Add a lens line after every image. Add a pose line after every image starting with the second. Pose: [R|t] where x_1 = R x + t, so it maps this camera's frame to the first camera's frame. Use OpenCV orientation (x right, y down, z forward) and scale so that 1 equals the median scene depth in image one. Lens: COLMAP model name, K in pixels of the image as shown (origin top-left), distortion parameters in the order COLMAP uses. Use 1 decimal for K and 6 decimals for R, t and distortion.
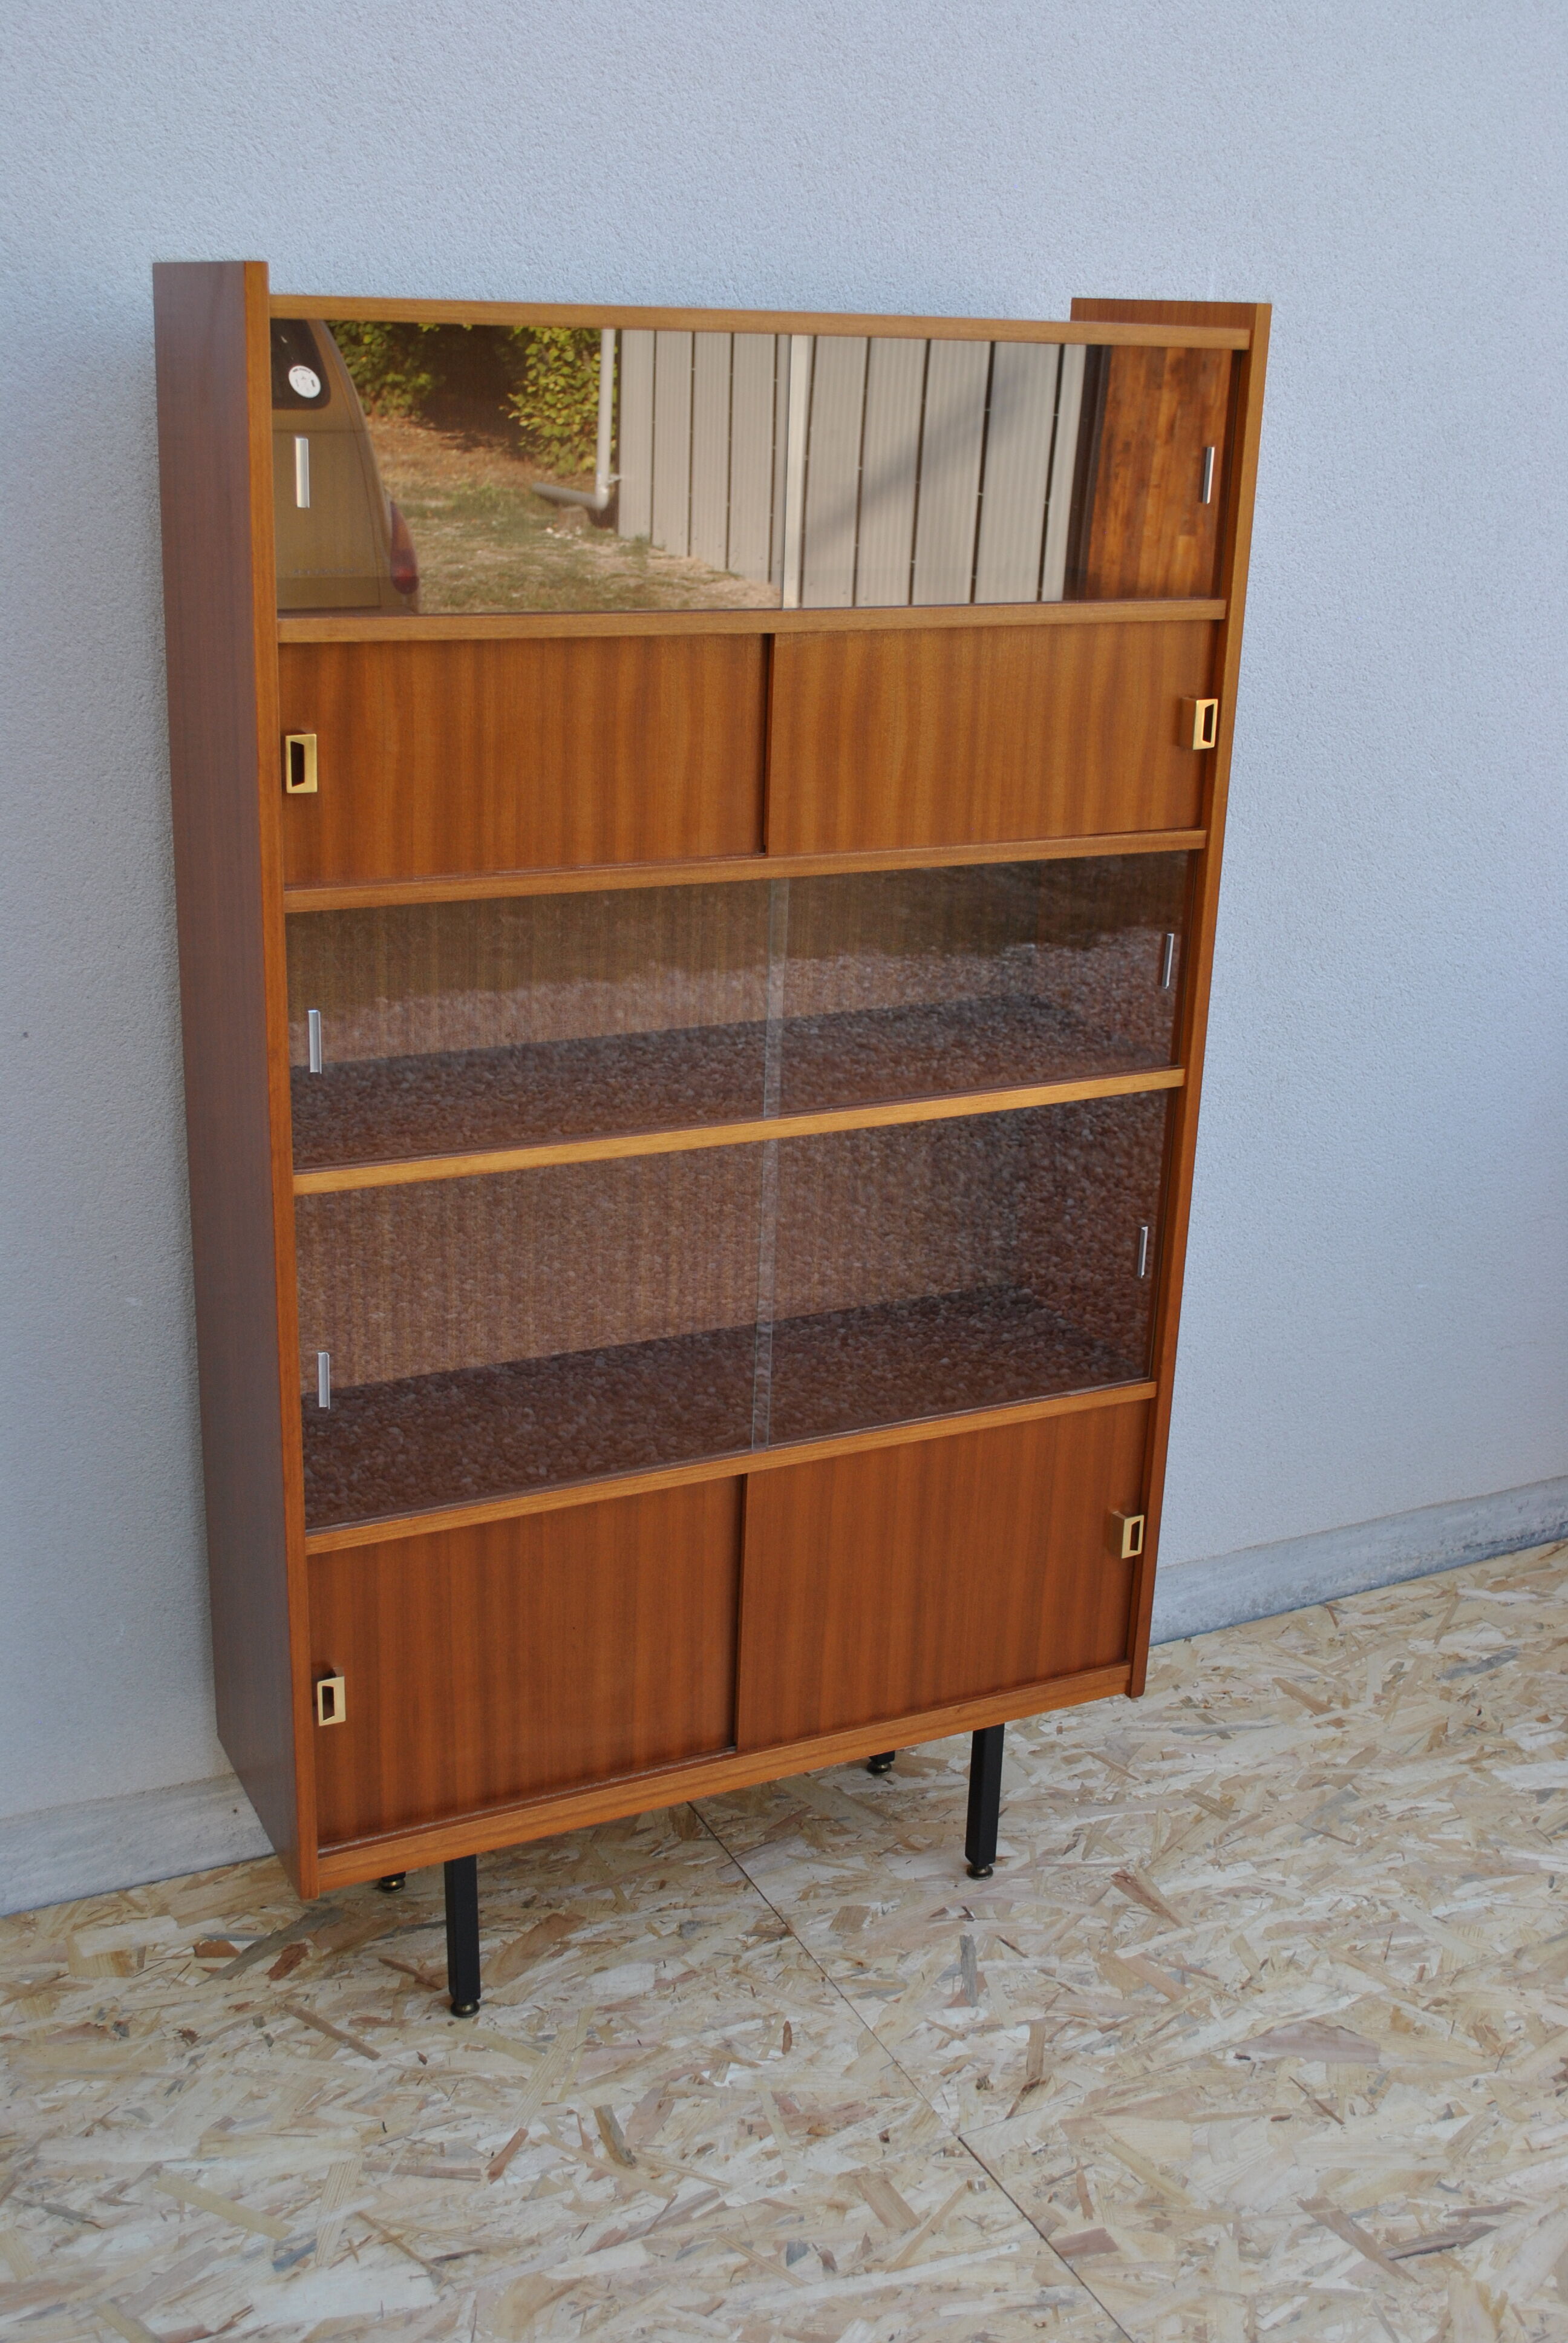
lens RADIAL K [[2471.2, 0, 784.0], [0, 2471.2, 1171.5], [0, 0, 1]] dist [-0.064106, 0.013459]
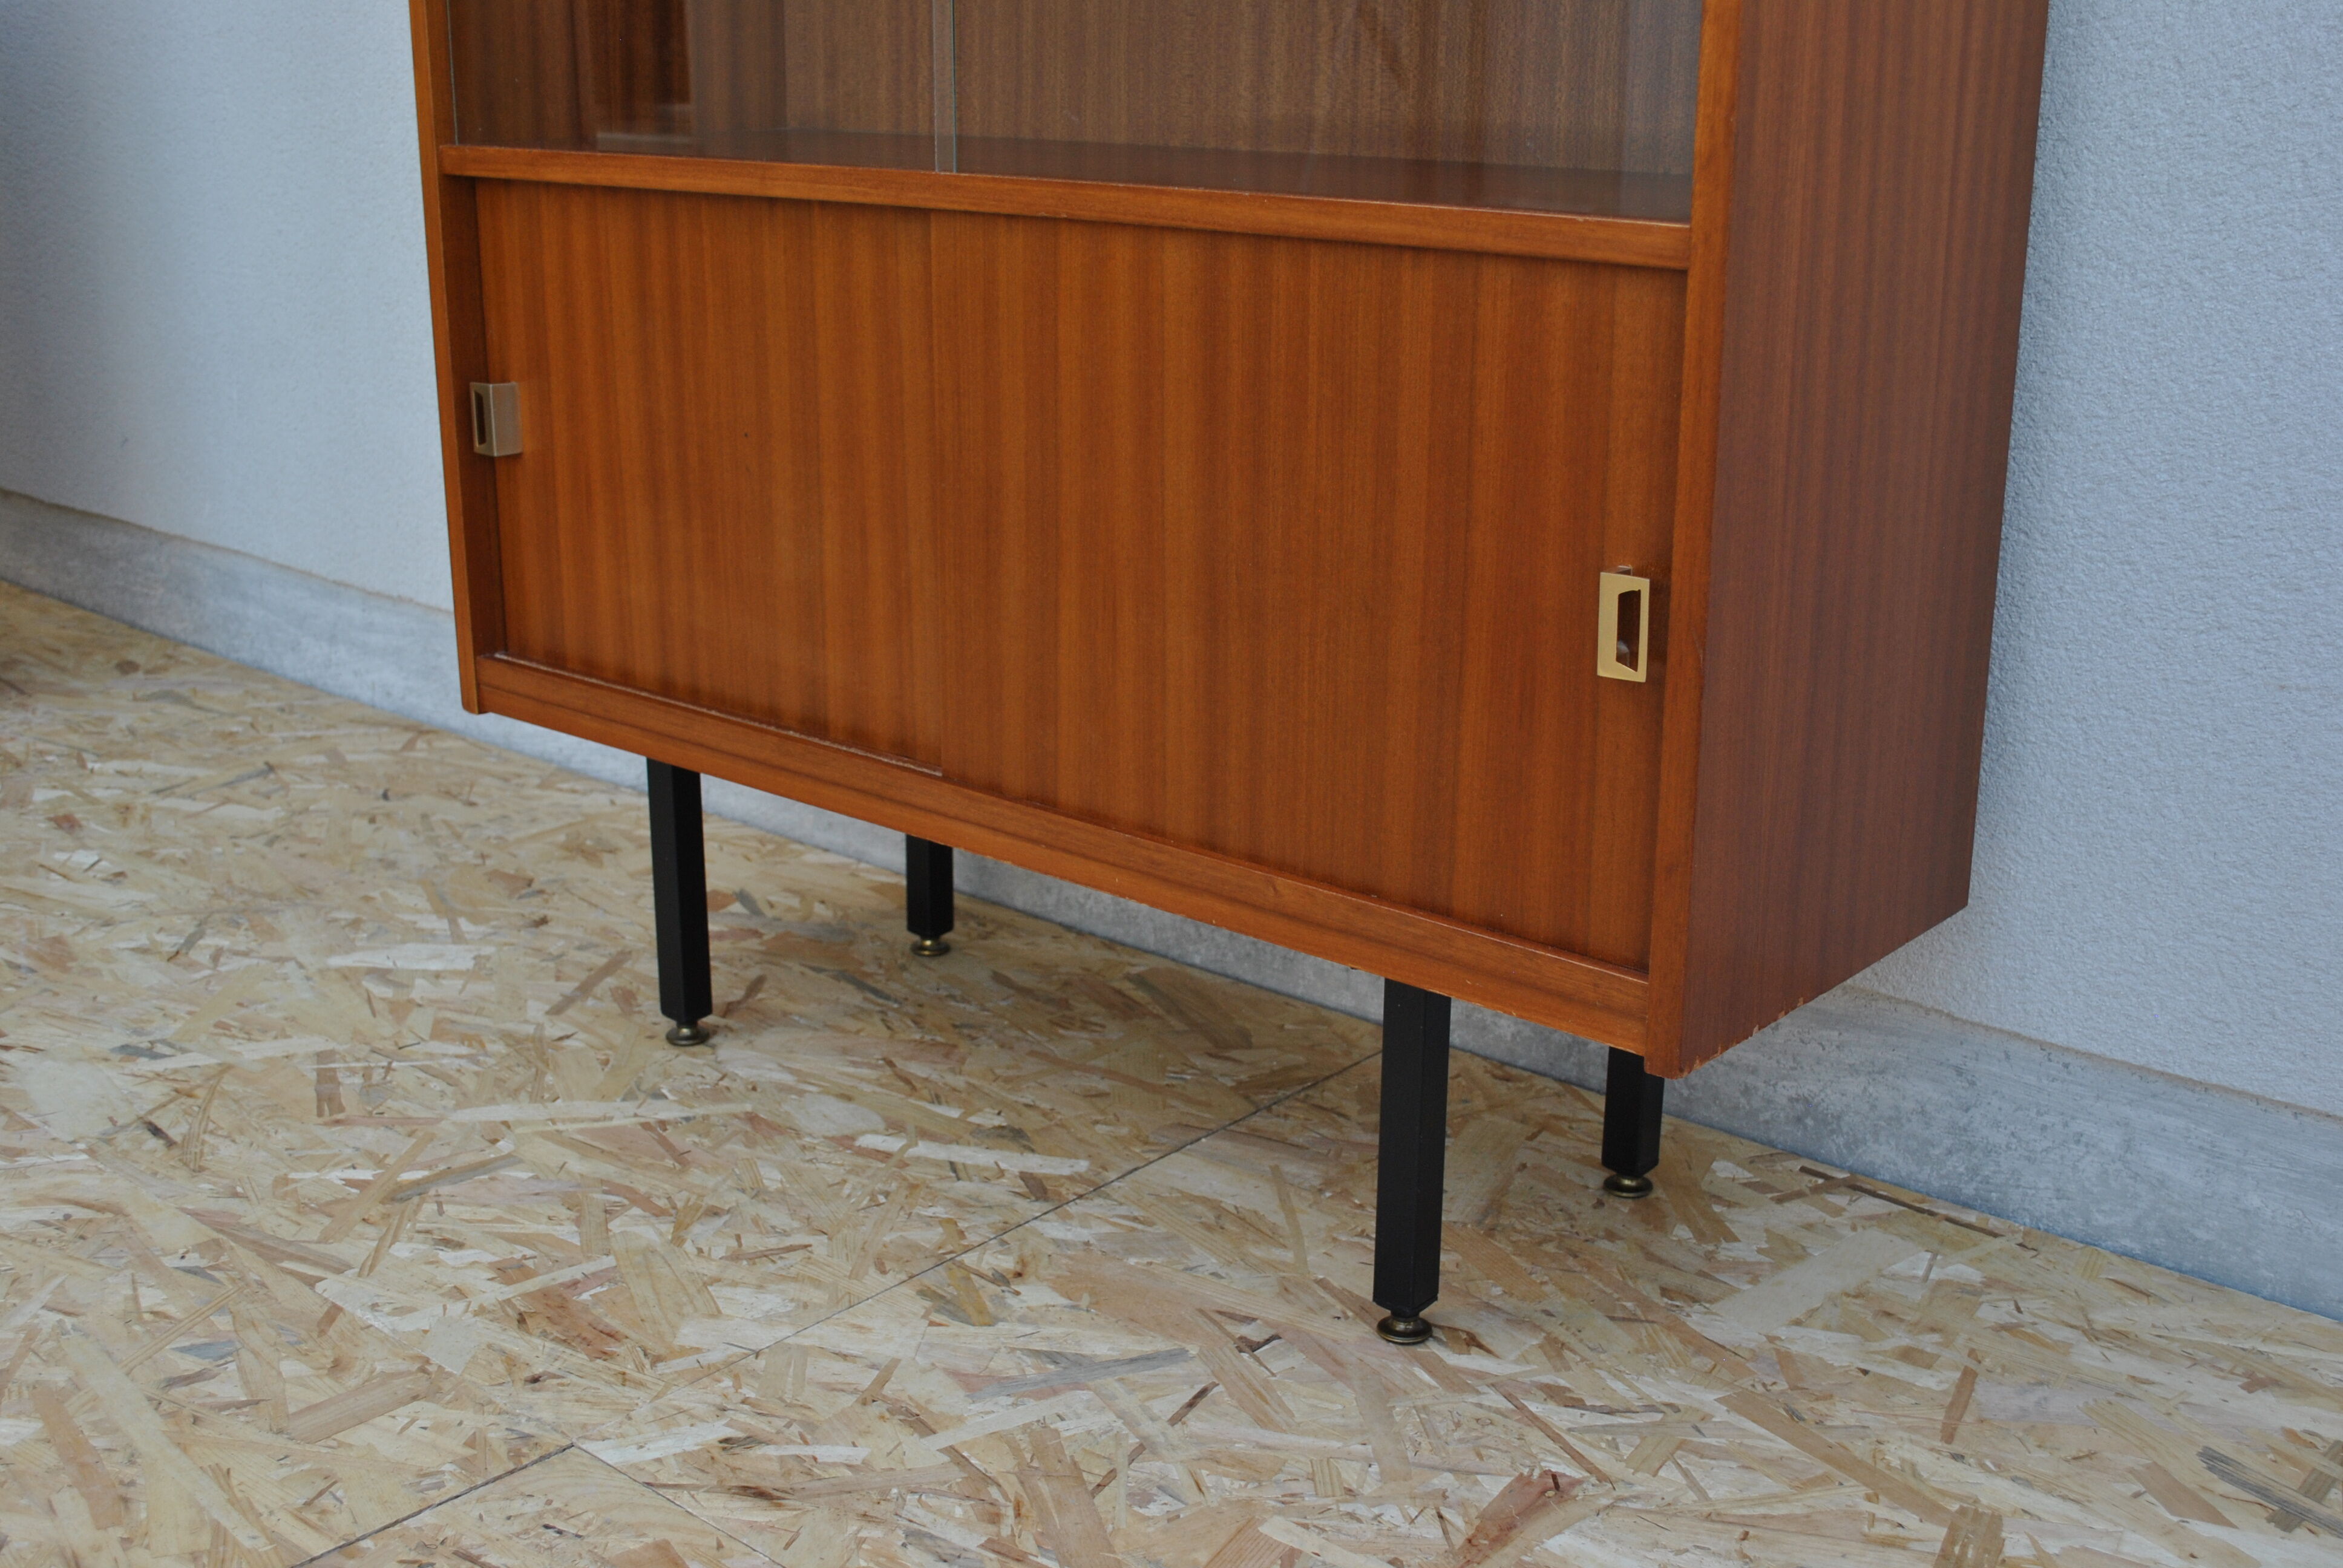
lens RADIAL K [[2565.4, 0, 1171.5], [0, 2565.4, 784.0], [0, 0, 1]] dist [-0.064341, 0.040302]
pose [[0.388400, 0.236302, -0.890678, 0.571511], [-0.296892, 0.947110, 0.121808, 0.163846], [0.872354, 0.217124, 0.438014, 0.859551]]
